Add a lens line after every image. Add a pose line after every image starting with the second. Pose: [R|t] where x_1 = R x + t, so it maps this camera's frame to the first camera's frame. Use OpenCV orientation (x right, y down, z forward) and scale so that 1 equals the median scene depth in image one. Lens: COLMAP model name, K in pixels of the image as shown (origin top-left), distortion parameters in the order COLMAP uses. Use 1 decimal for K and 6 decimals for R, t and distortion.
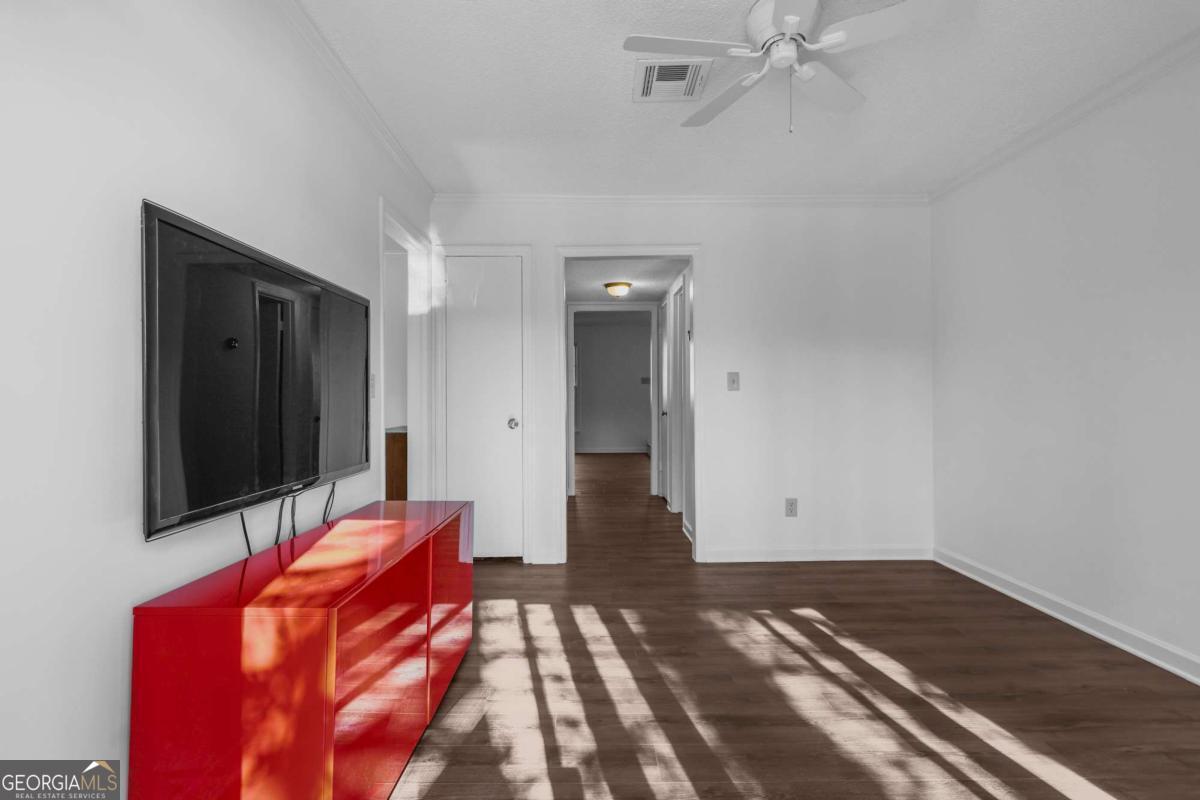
lens RADIAL K [[564.1, 0, 598.3], [0, 564.1, 373.7], [0, 0, 1]] dist [0.001053, 0.000168]
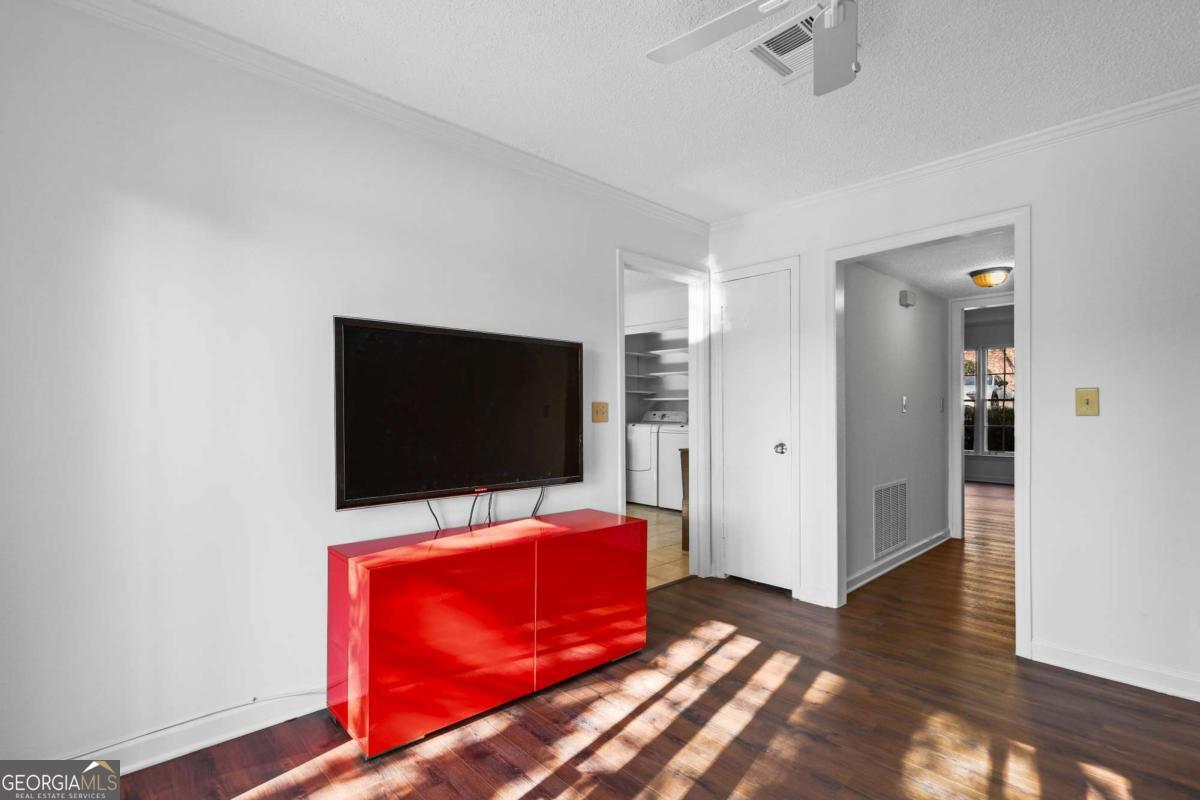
lens RADIAL K [[564.0, 0, 597.2], [0, 564.0, 401.4], [0, 0, 1]] dist [0.002286, 0.000054]
pose [[0.677731, -0.010667, -0.735232, 0.450762], [0.031209, 0.999411, 0.014268, -0.018891], [0.734647, -0.032616, 0.677665, 0.176033]]
